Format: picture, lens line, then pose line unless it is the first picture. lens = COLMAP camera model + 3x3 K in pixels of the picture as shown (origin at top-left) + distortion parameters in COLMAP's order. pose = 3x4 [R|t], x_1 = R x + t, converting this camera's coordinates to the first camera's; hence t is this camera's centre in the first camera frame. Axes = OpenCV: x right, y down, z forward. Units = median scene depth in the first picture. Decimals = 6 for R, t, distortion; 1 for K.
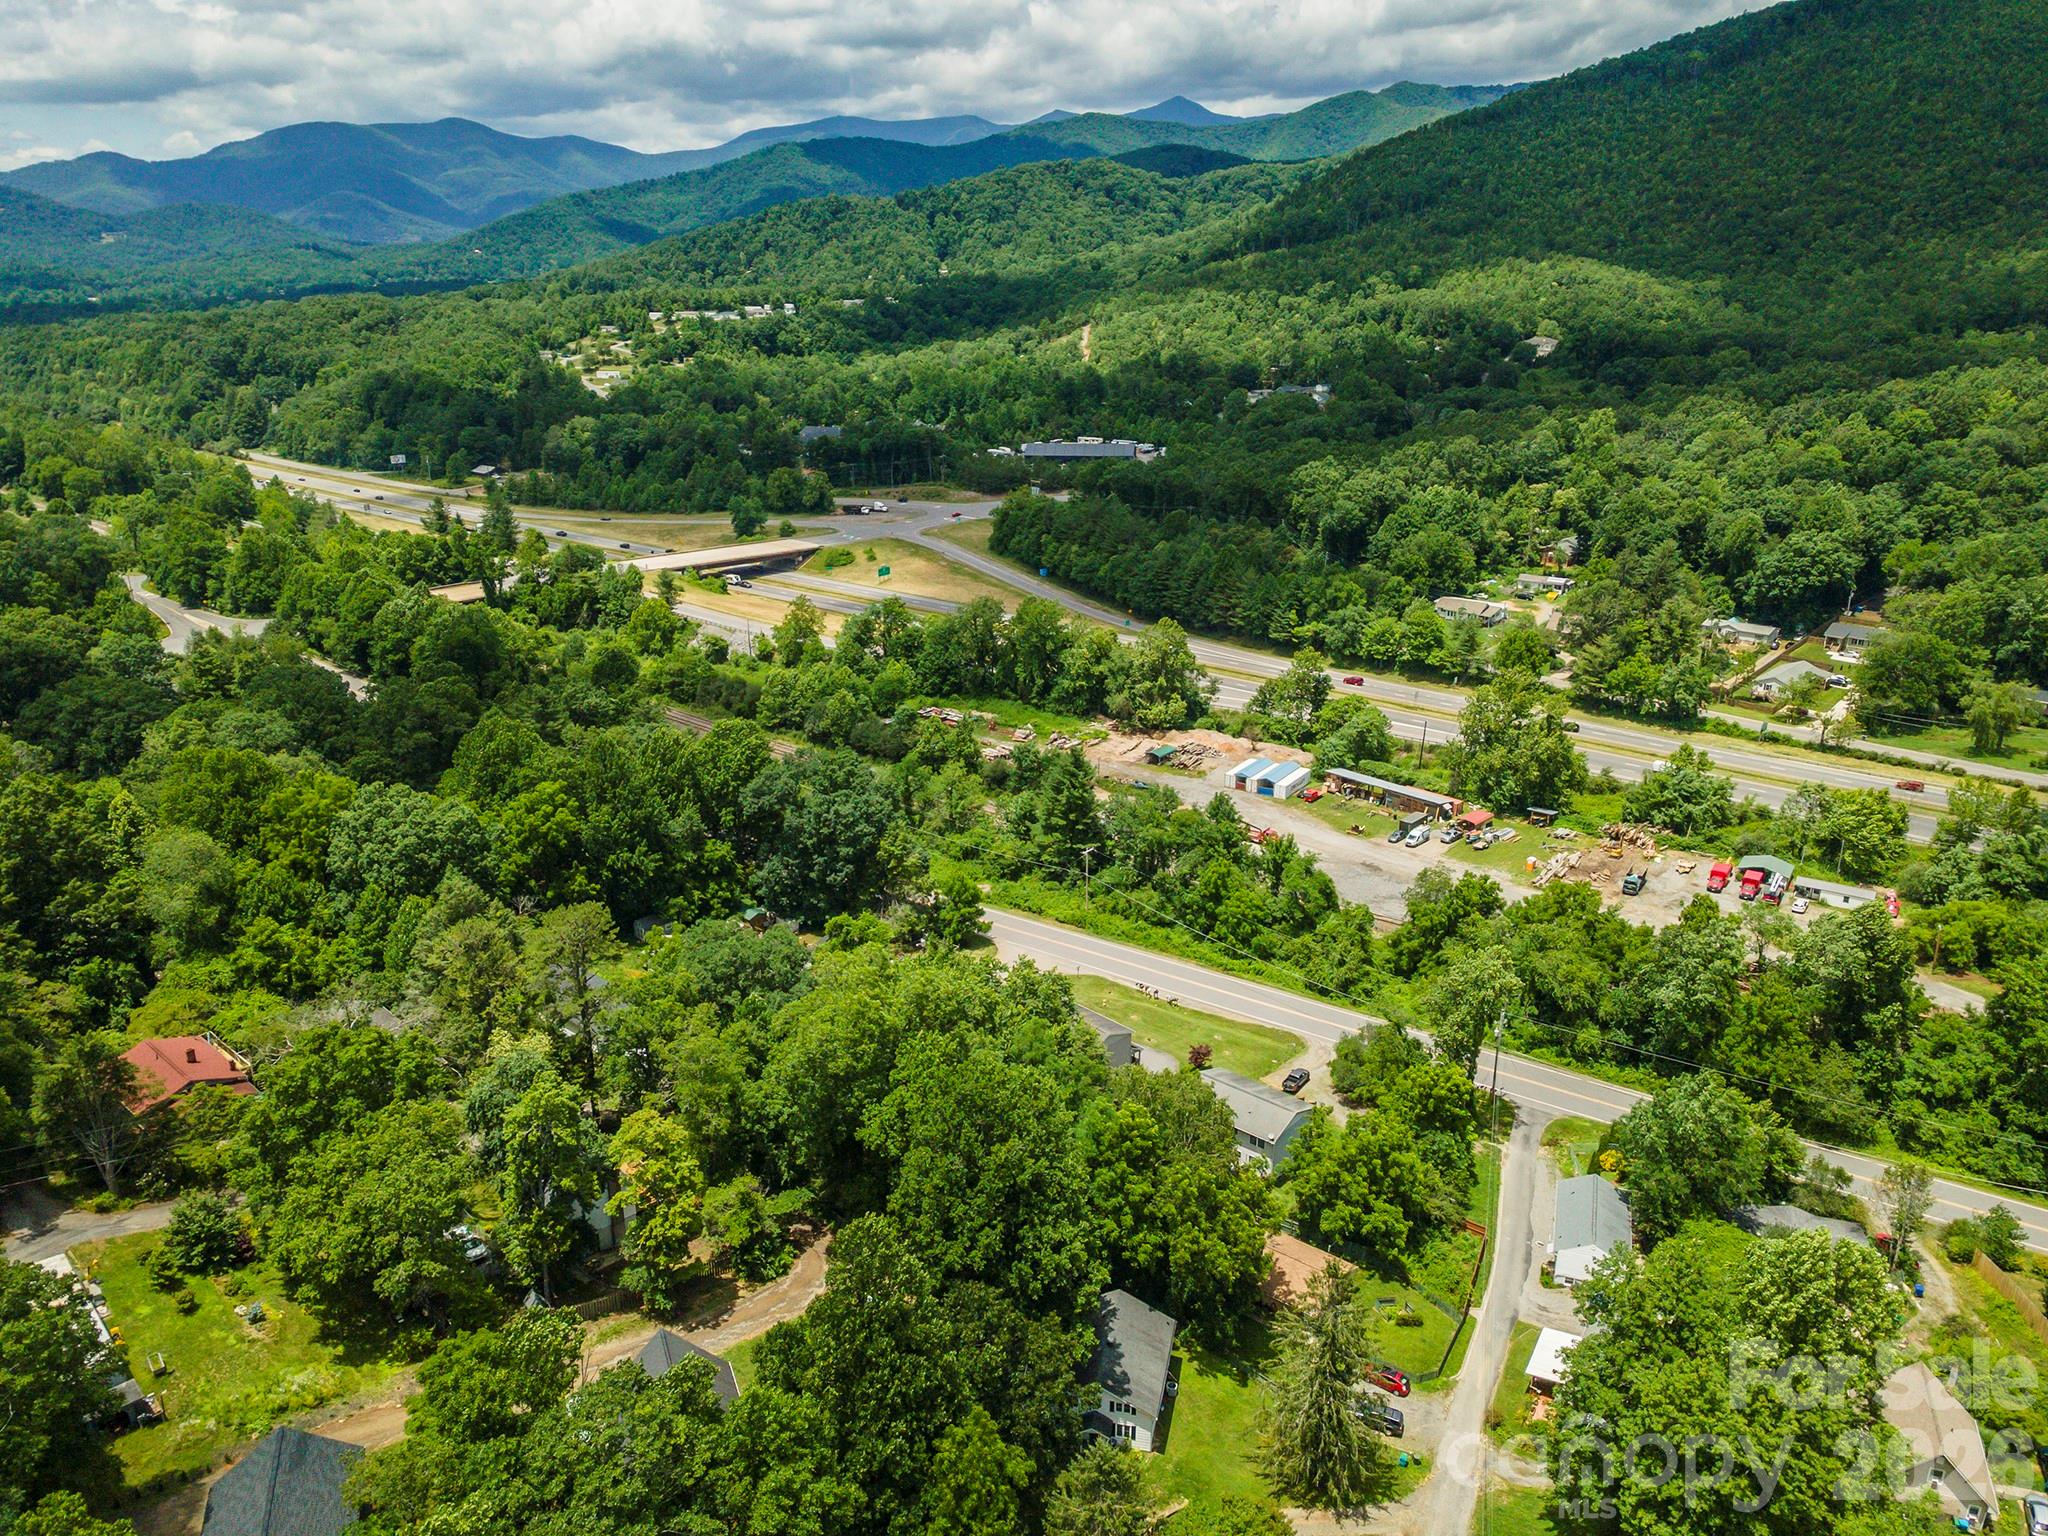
lens RADIAL K [[1484.6, 0, 1007.5], [0, 1484.6, 770.6], [0, 0, 1]] dist [0.047129, 0.017829]
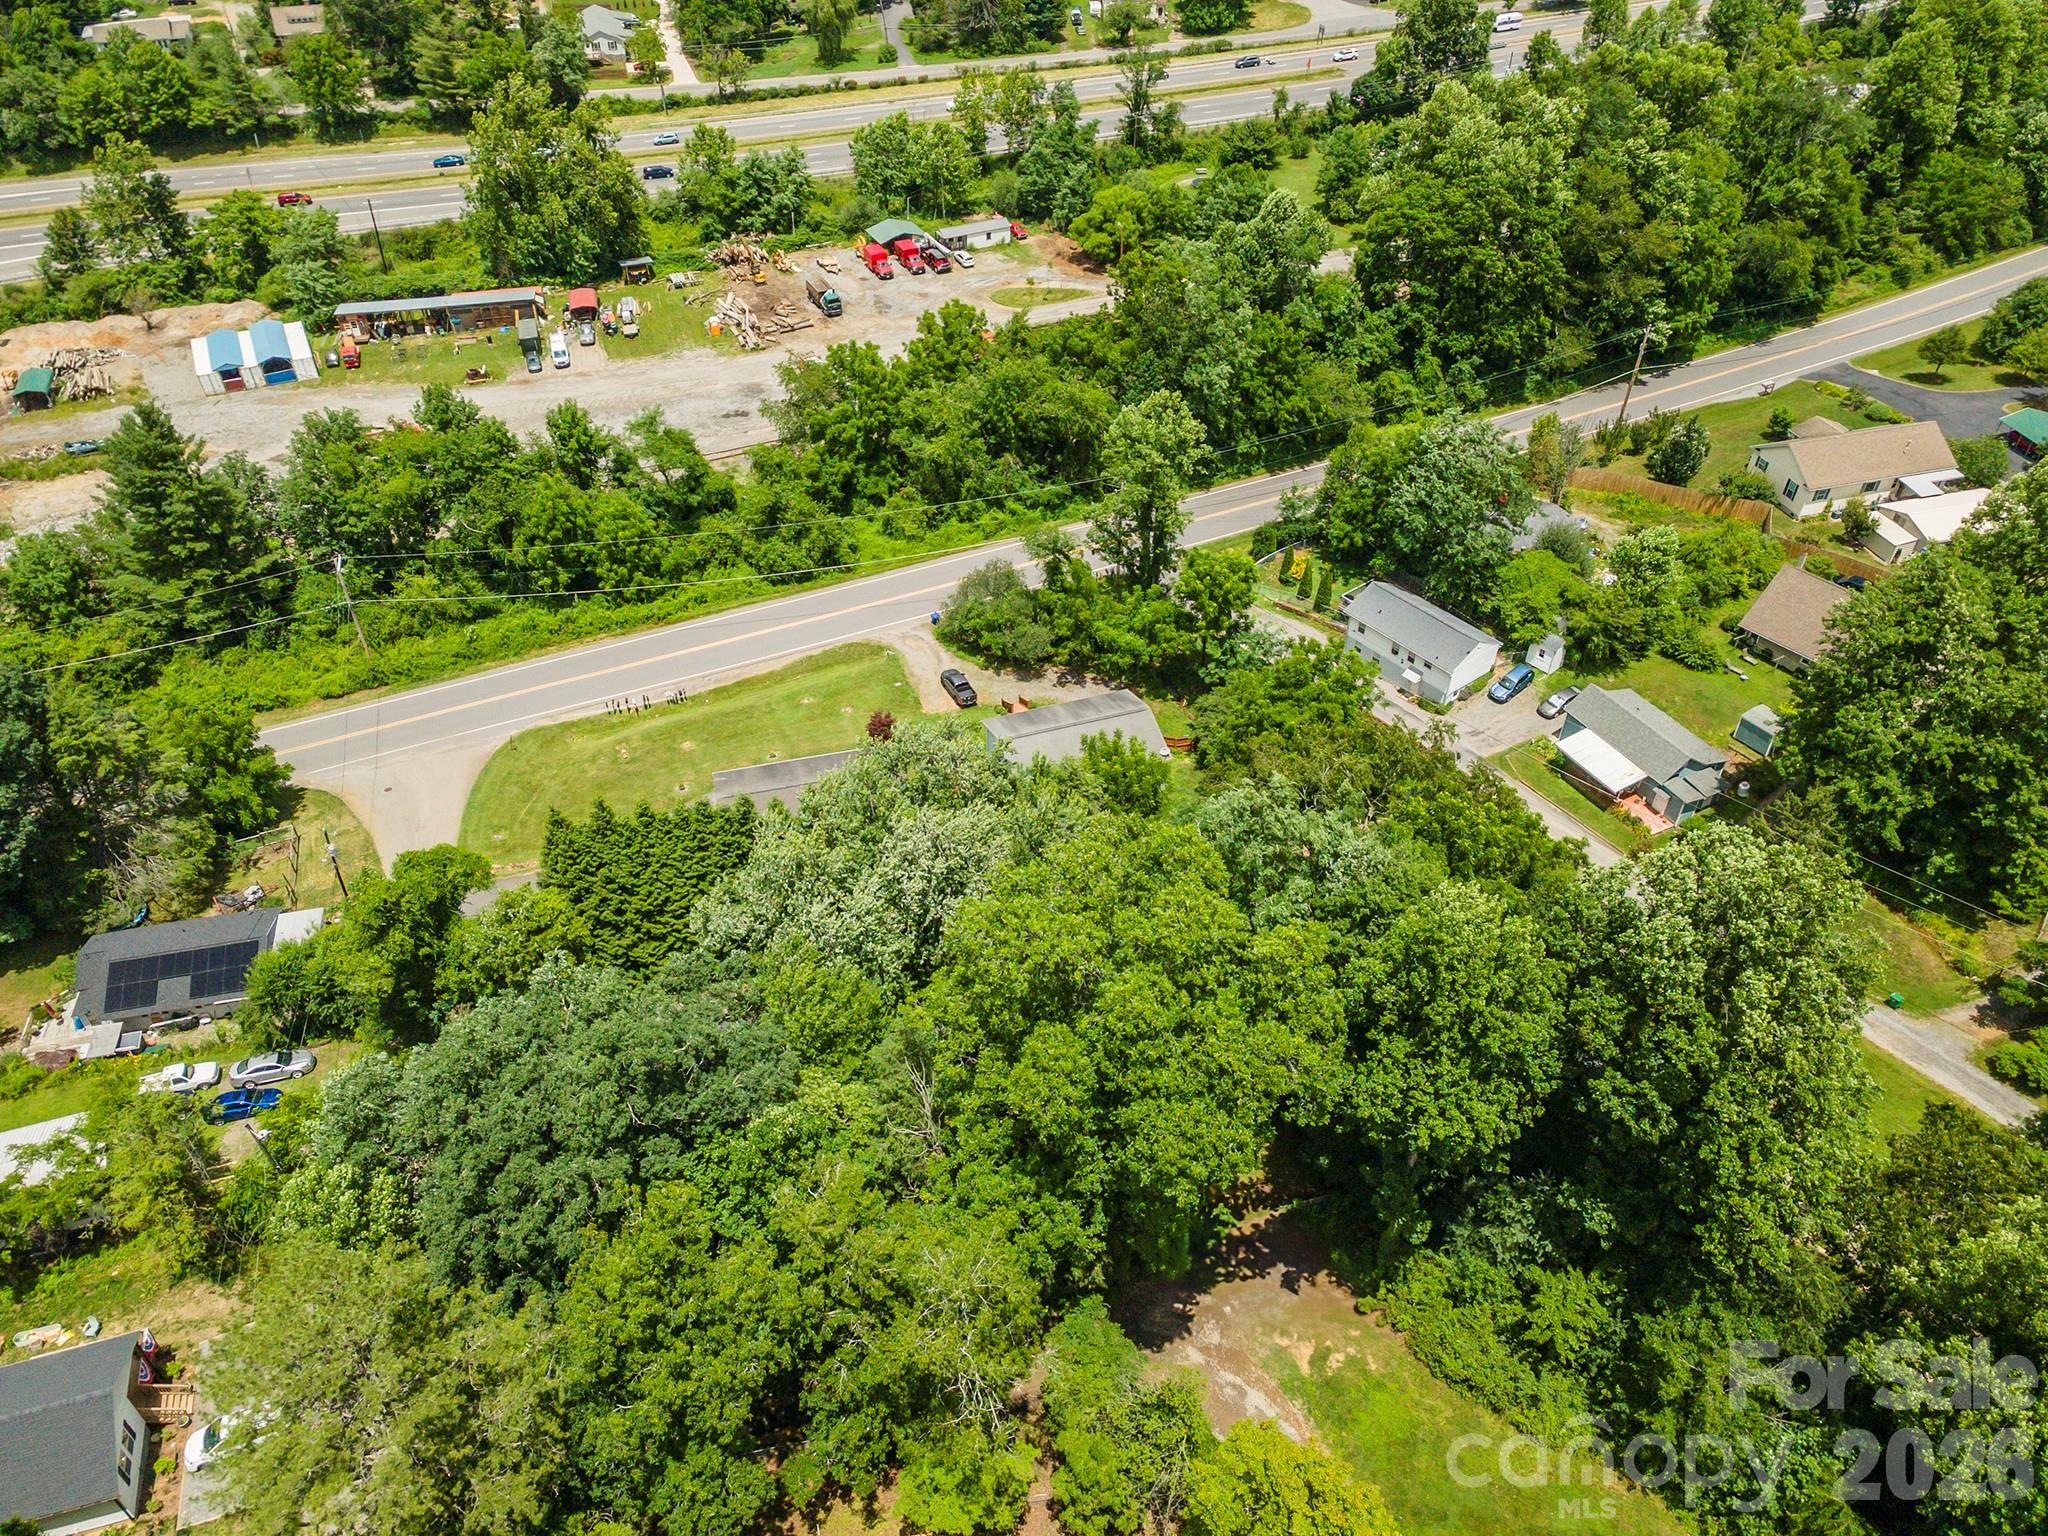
lens RADIAL K [[1484.6, 0, 1008.7], [0, 1484.6, 763.1], [0, 0, 1]] dist [0.047129, 0.017829]
pose [[0.506893, -0.554031, 0.660386, -0.195946], [0.291153, 0.831118, 0.473785, -0.066558], [-0.811351, -0.047885, 0.582595, 0.362056]]
